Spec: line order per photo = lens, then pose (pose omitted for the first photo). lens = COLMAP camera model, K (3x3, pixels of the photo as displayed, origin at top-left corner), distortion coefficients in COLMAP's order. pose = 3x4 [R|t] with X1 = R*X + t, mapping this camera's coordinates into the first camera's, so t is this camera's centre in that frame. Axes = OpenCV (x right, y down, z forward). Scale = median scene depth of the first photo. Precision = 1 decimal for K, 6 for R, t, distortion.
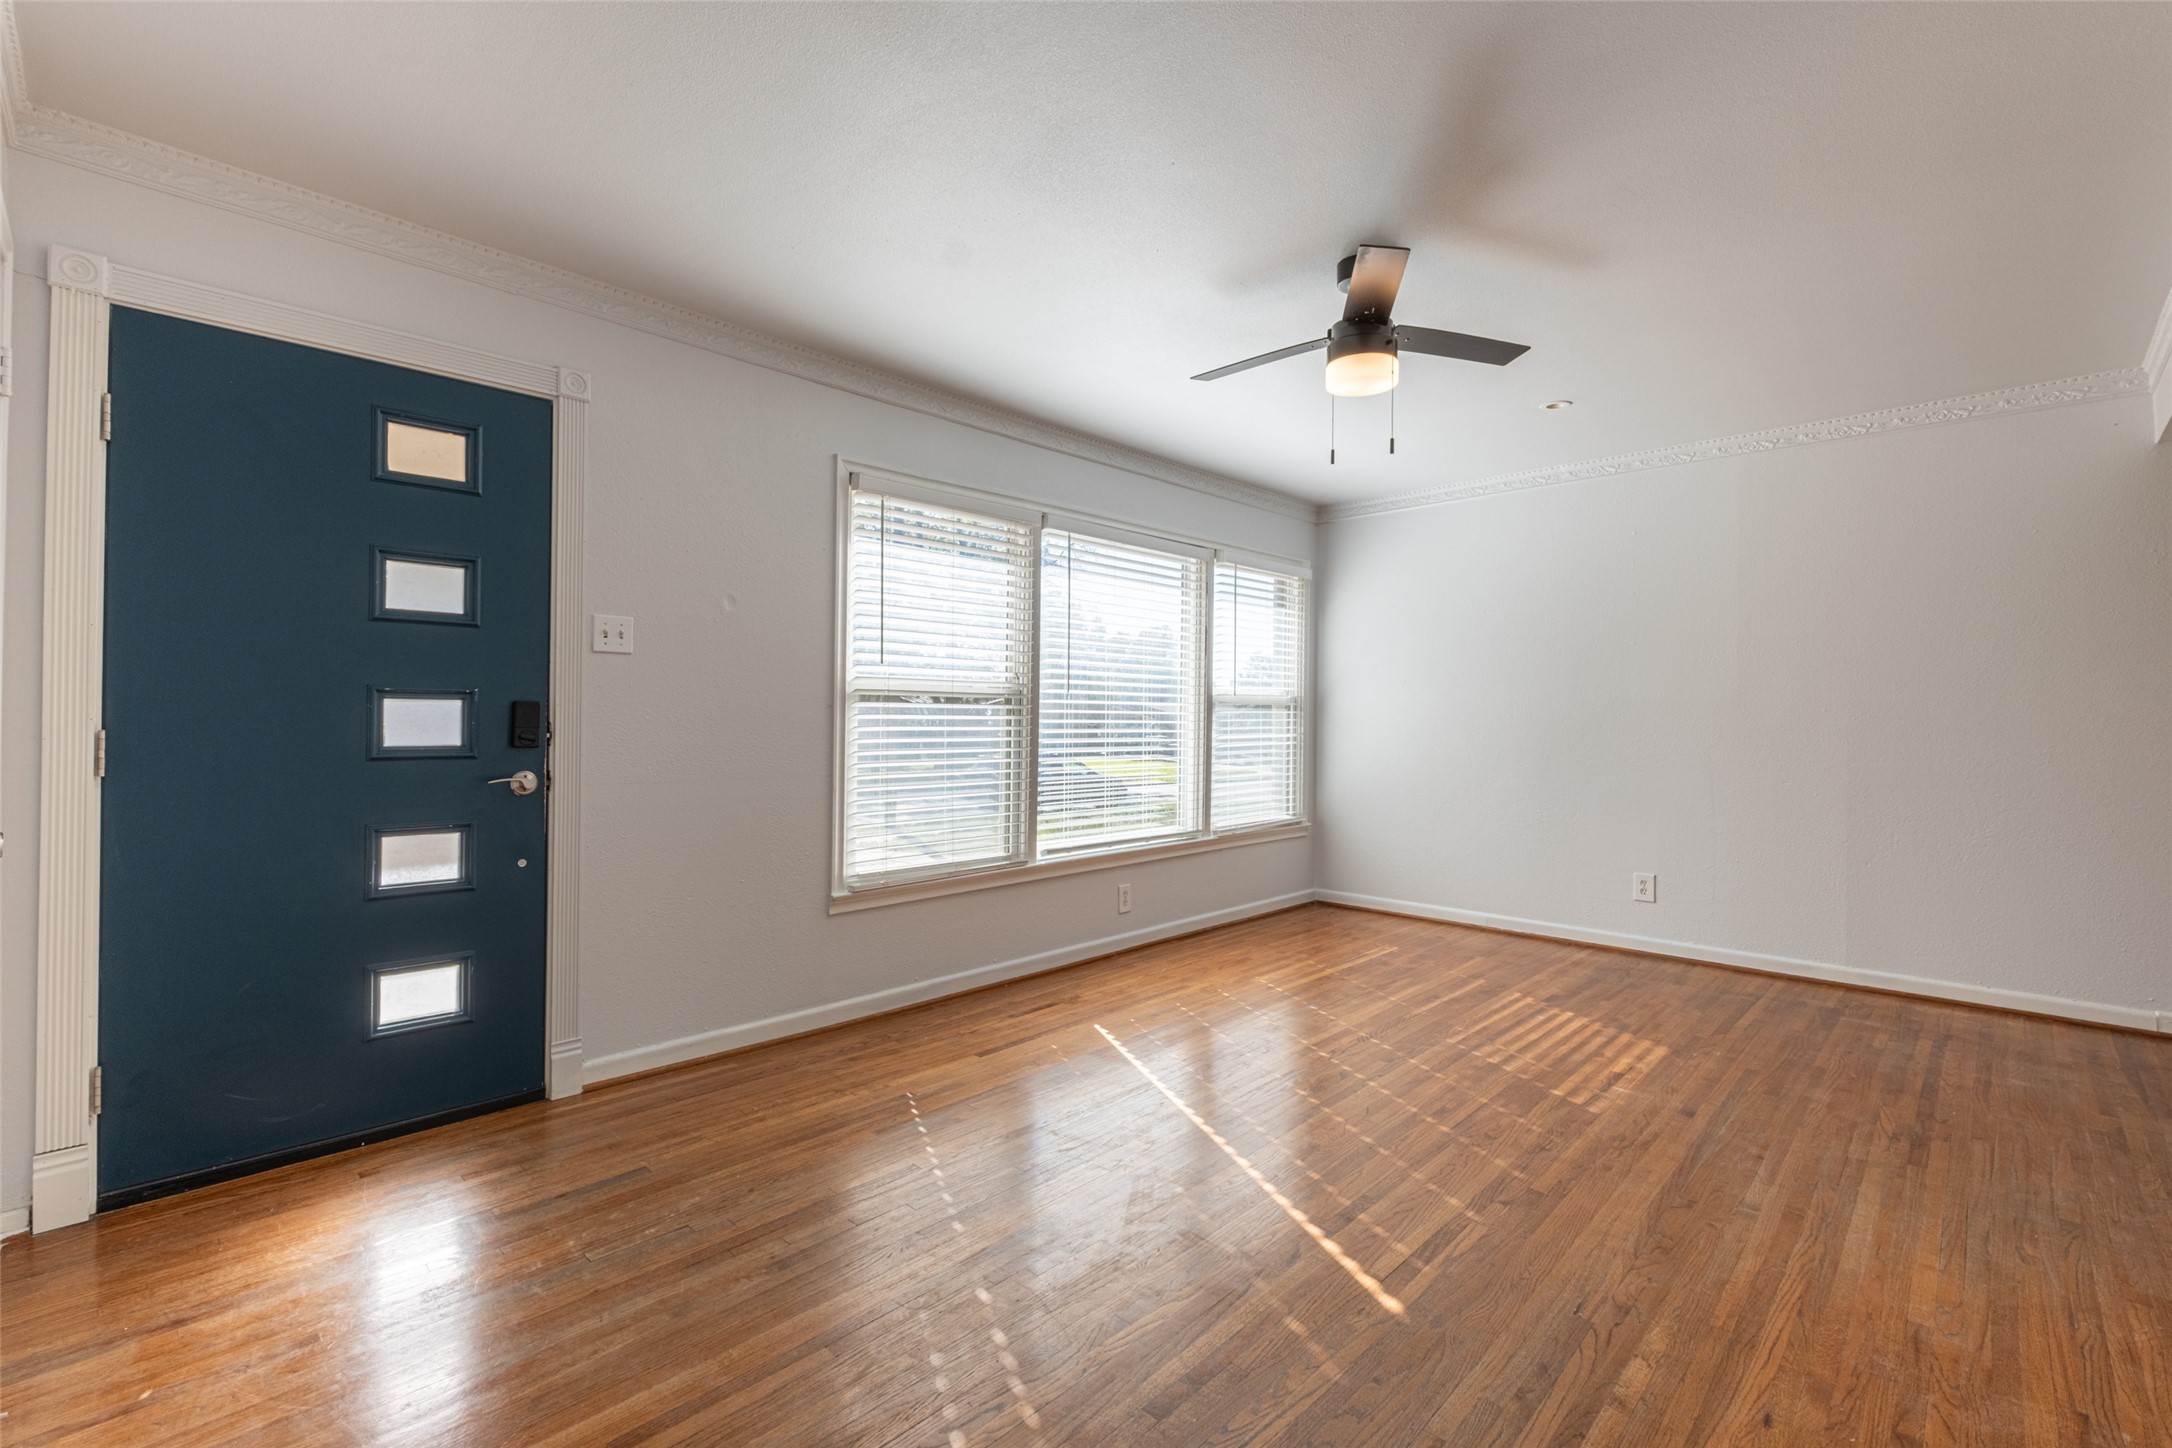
lens RADIAL K [[946.3, 0, 1082.3], [0, 946.3, 734.2], [0, 0, 1]] dist [0.002920, -0.000087]
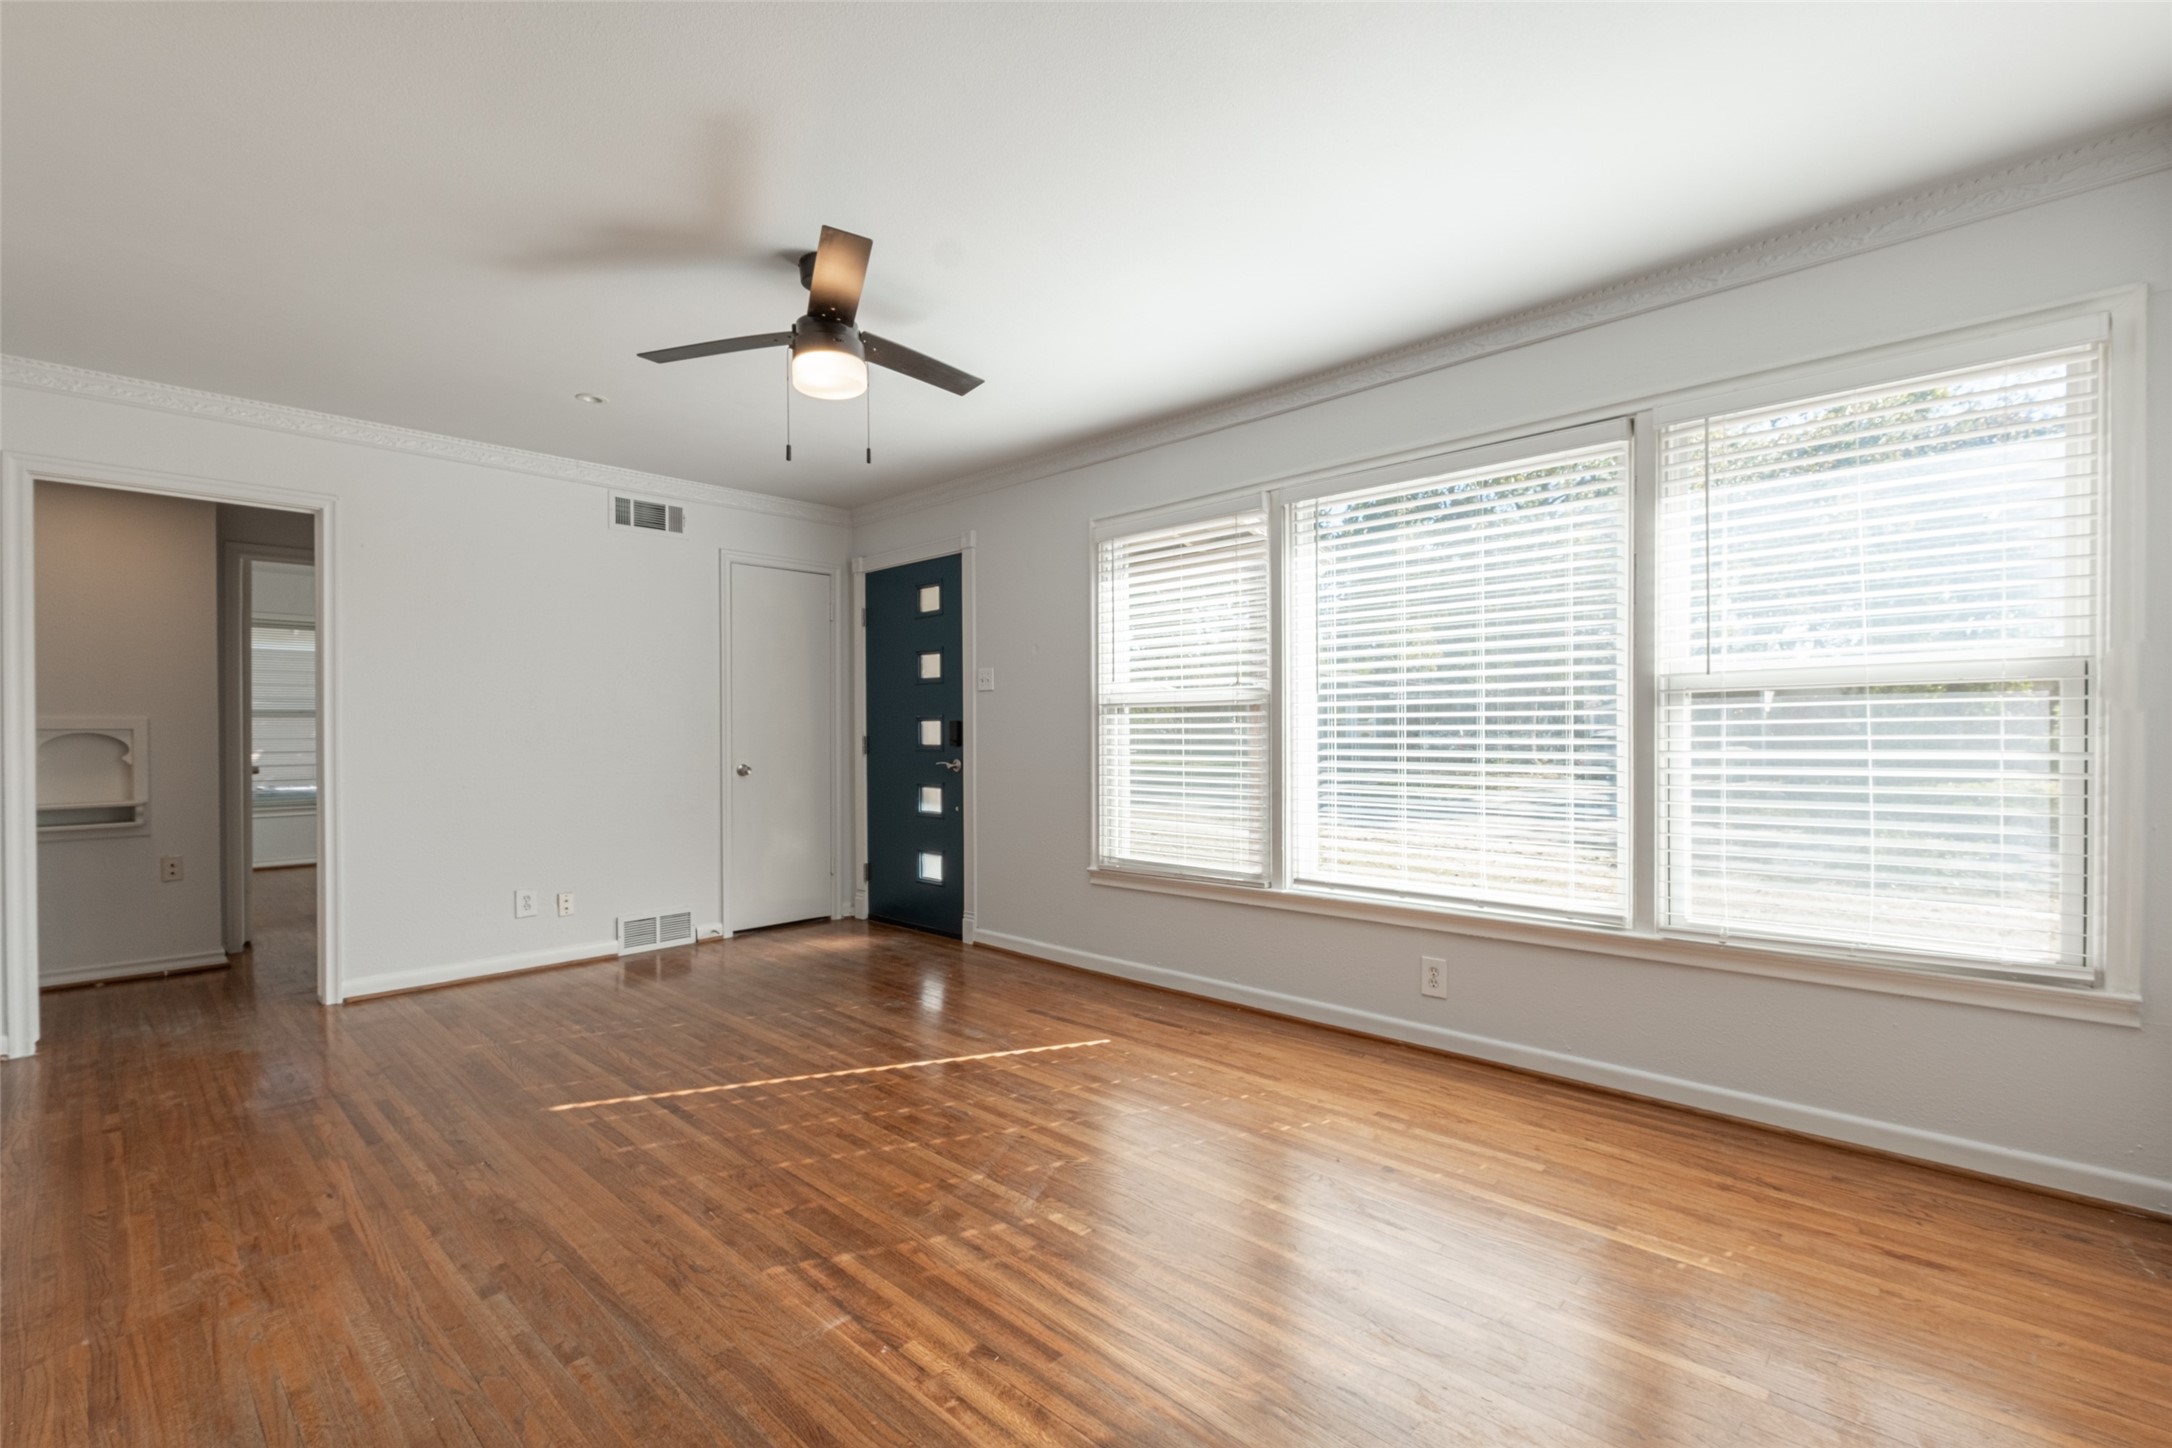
lens RADIAL K [[949.0, 0, 1090.7], [0, 949.0, 750.1], [0, 0, 1]] dist [-0.001654, -0.000823]
pose [[0.018725, 0.016166, -0.999694, 1.056169], [-0.008556, 0.999835, 0.016008, -0.008303], [0.999788, 0.008254, 0.018860, 1.027177]]
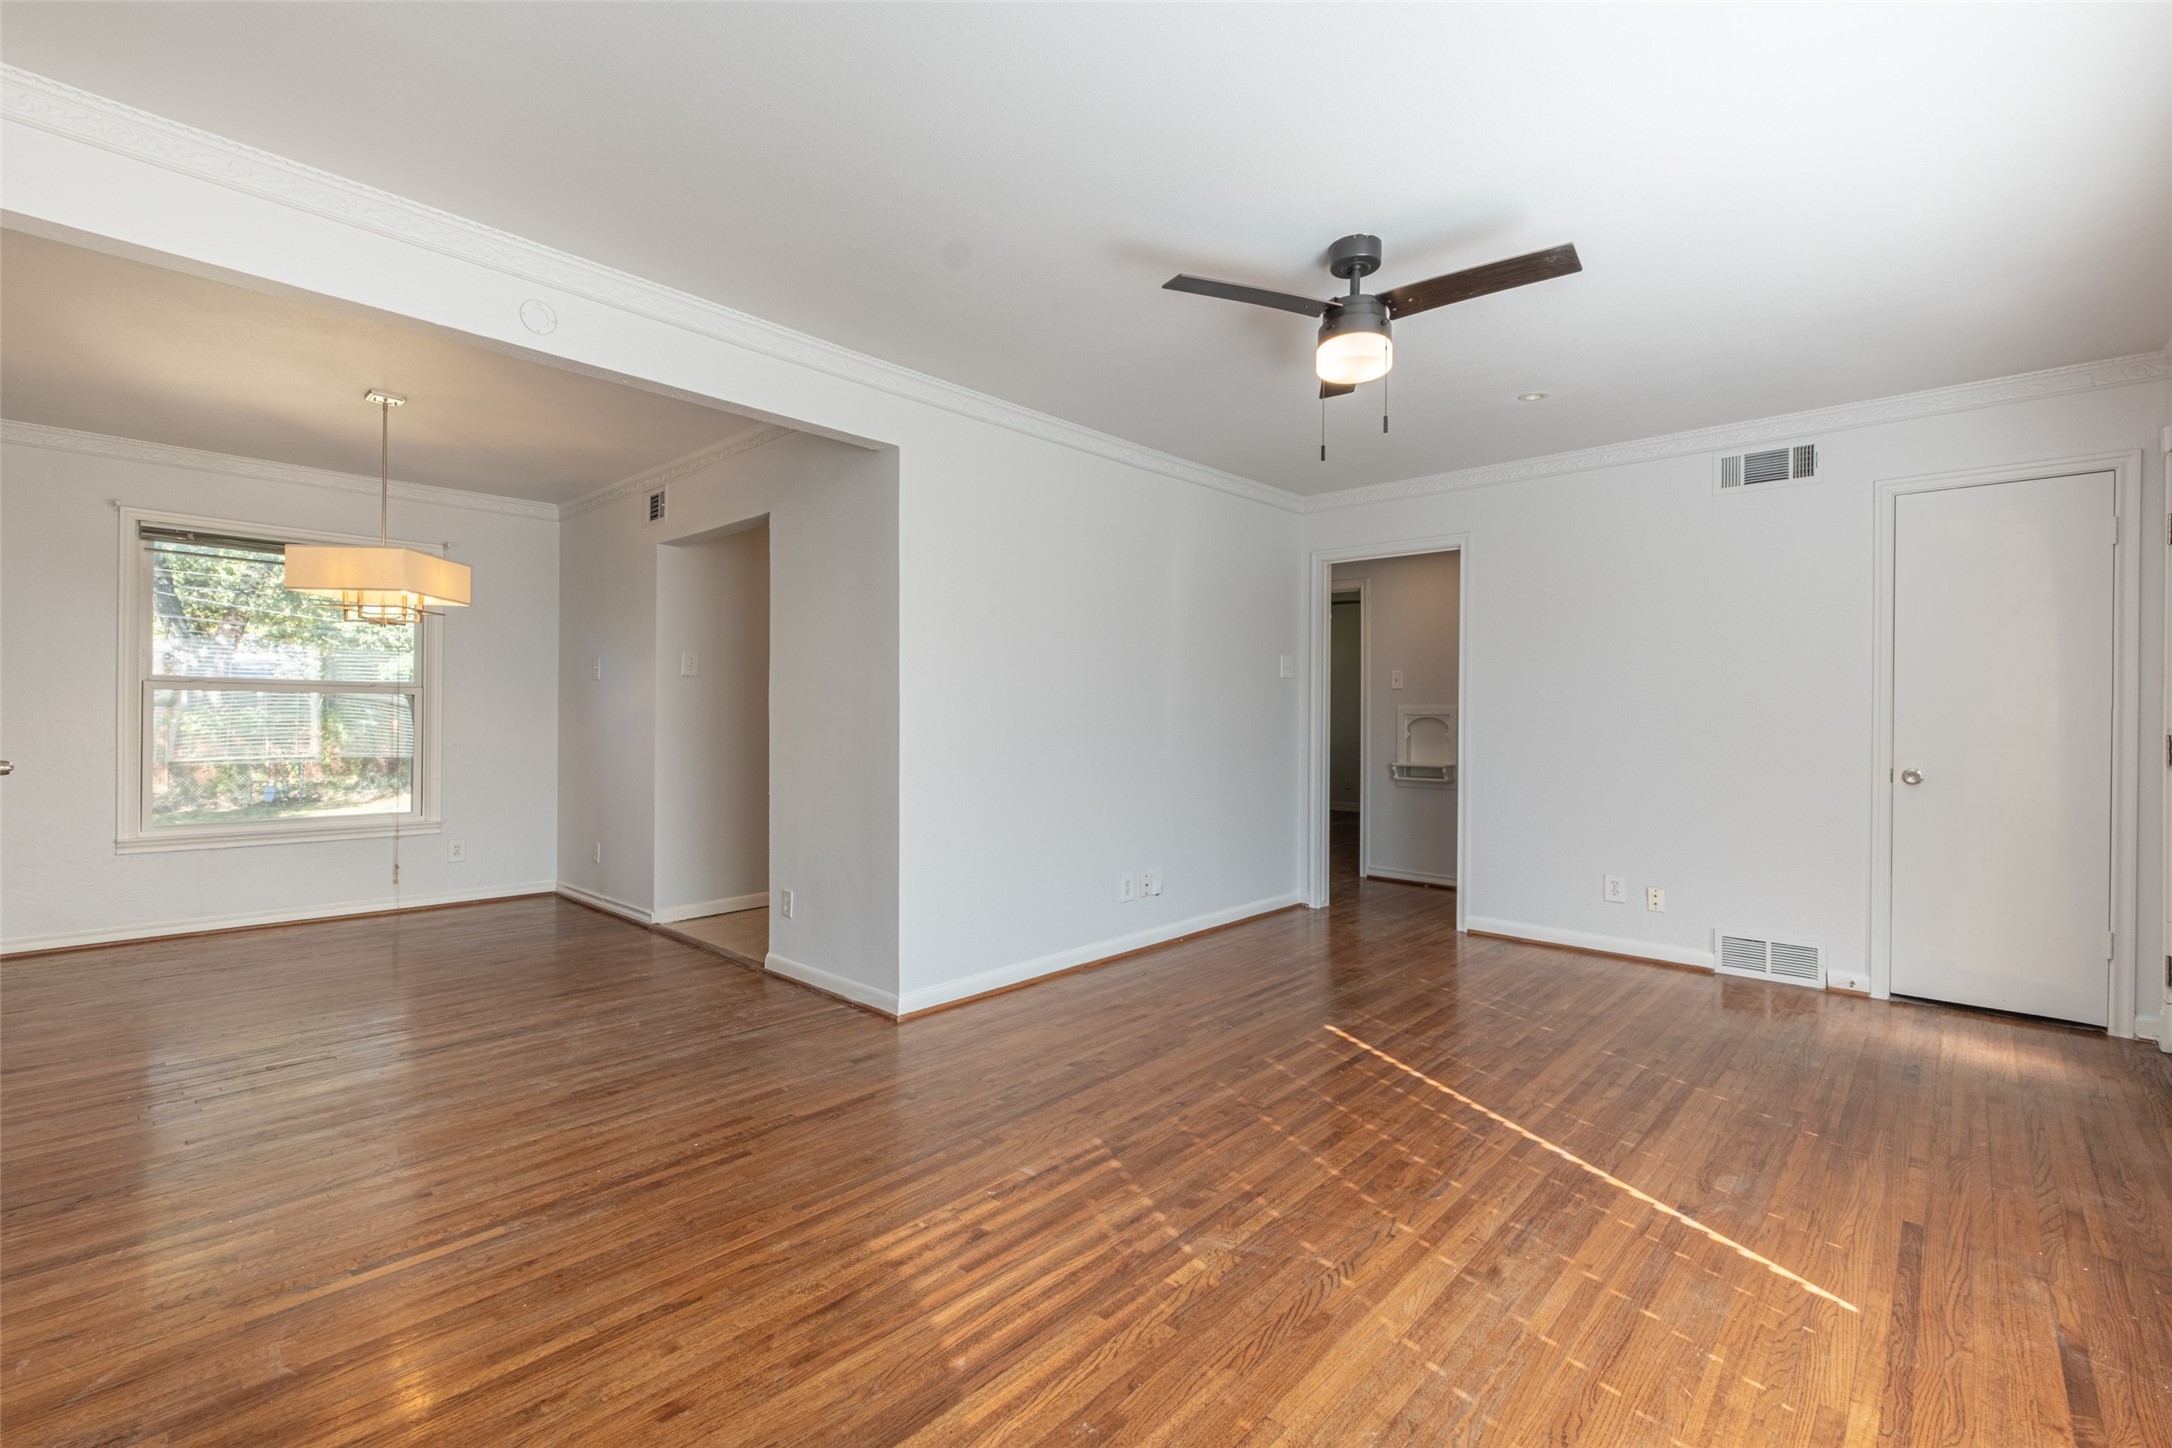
lens RADIAL K [[952.8, 0, 1086.0], [0, 952.8, 724.0], [0, 0, 1]] dist [-0.001450, -0.000847]
pose [[-0.999645, -0.011444, -0.024043, 0.485482], [-0.012062, 0.999596, 0.025723, -0.025451], [0.023739, 0.026004, -0.999380, 1.609296]]
